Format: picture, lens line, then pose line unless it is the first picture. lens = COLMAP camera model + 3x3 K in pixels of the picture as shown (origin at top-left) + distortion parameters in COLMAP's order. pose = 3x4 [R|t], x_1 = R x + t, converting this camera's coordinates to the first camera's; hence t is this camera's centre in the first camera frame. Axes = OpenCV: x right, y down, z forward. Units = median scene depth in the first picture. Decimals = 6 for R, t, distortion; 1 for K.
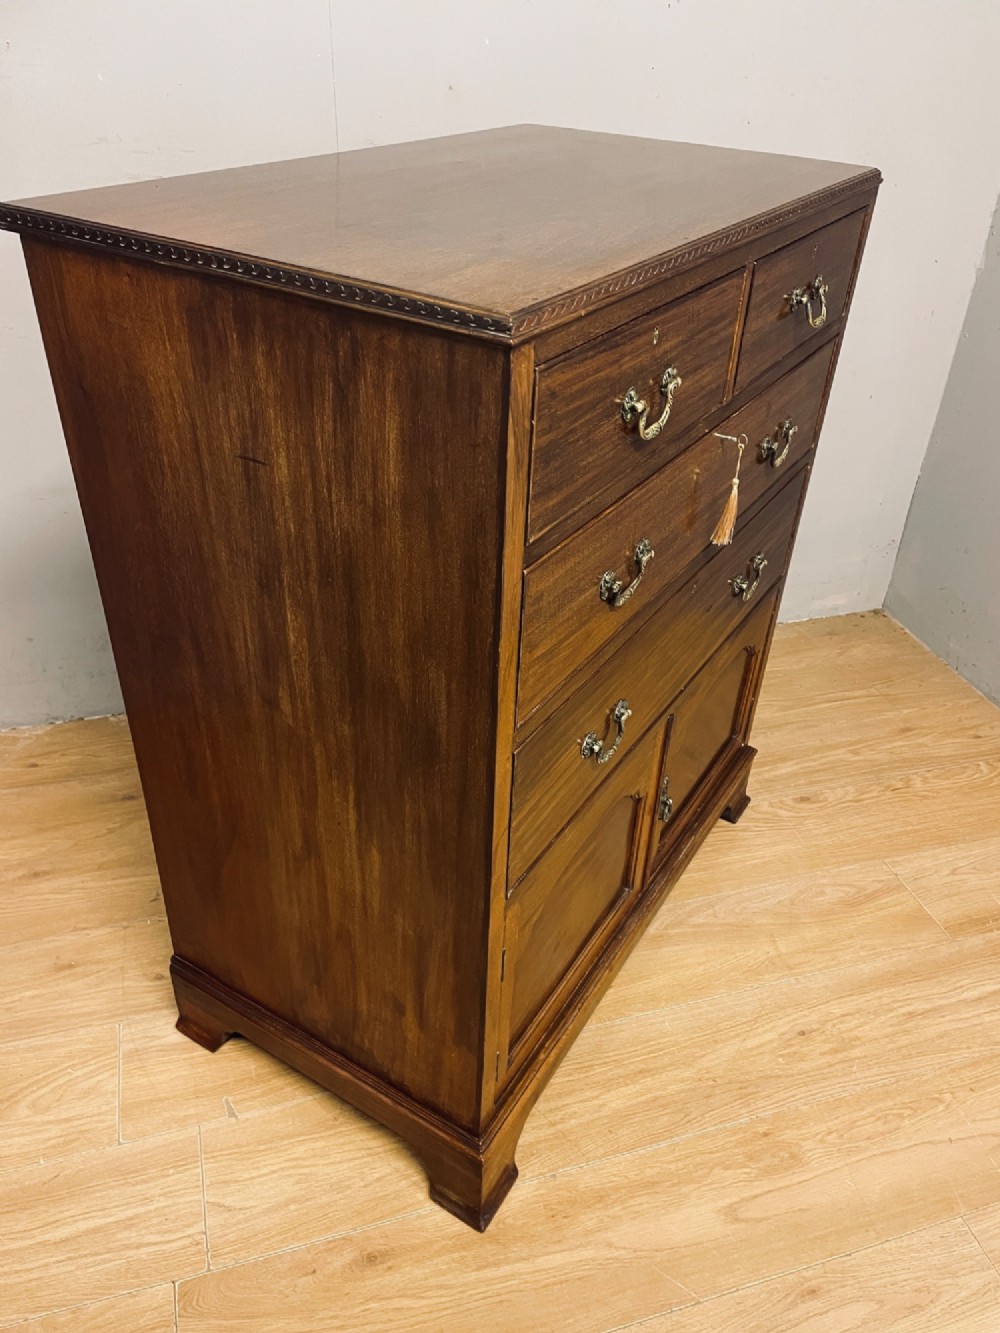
lens RADIAL K [[993.3, 0, 505.5], [0, 993.3, 662.8], [0, 0, 1]] dist [0.097268, -0.121574]
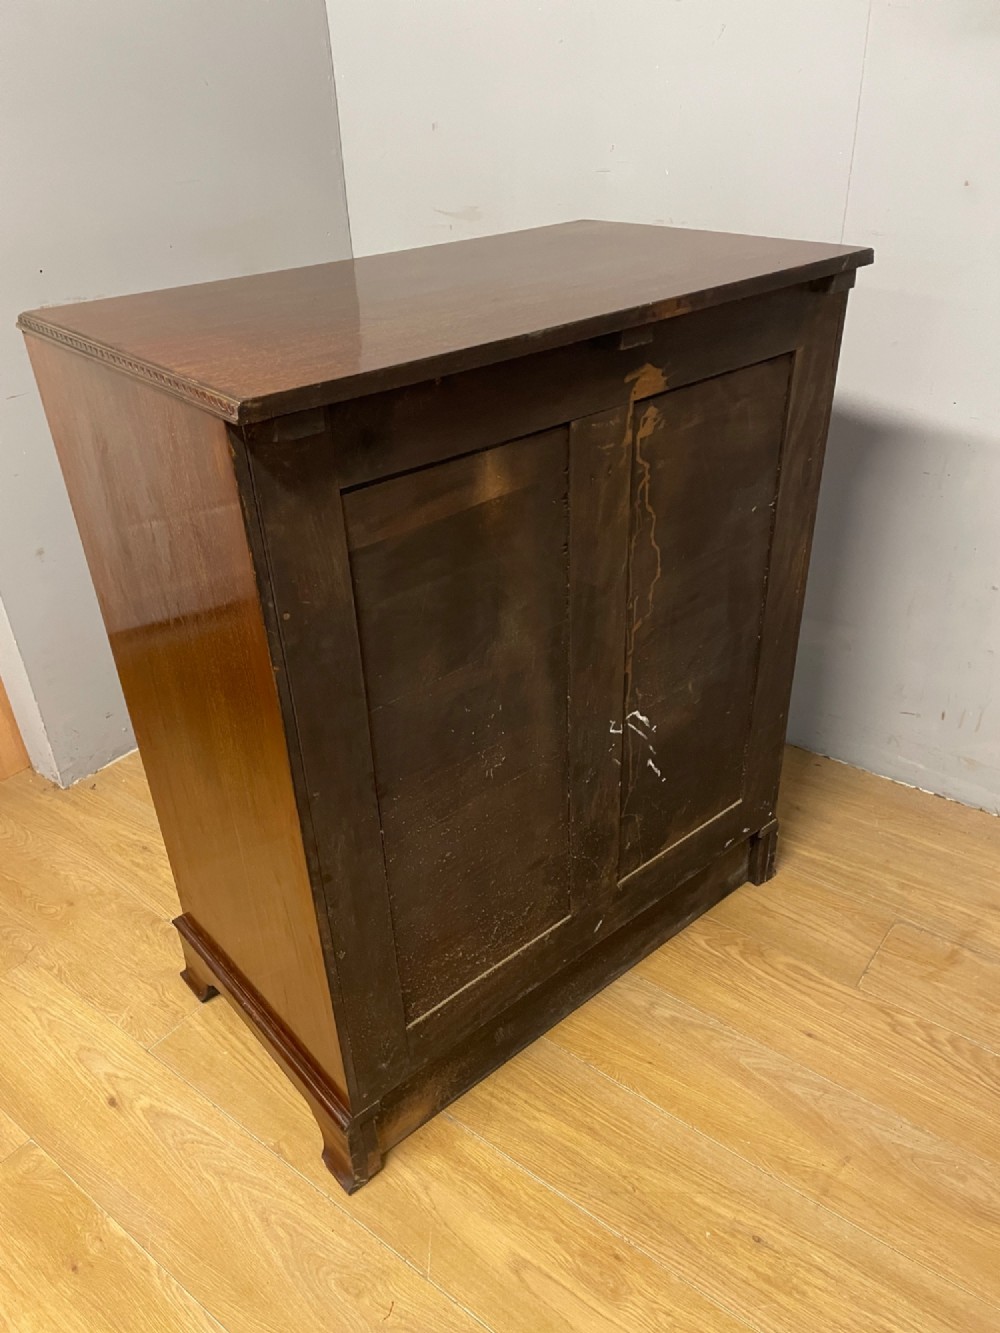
lens RADIAL K [[993.3, 0, 505.5], [0, 993.3, 662.8], [0, 0, 1]] dist [0.097268, -0.121574]
pose [[0.578144, 0.358819, -0.732802, 0.641560], [-0.404178, 0.906125, 0.124811, -0.105380], [0.708795, 0.224023, 0.668897, 0.155759]]
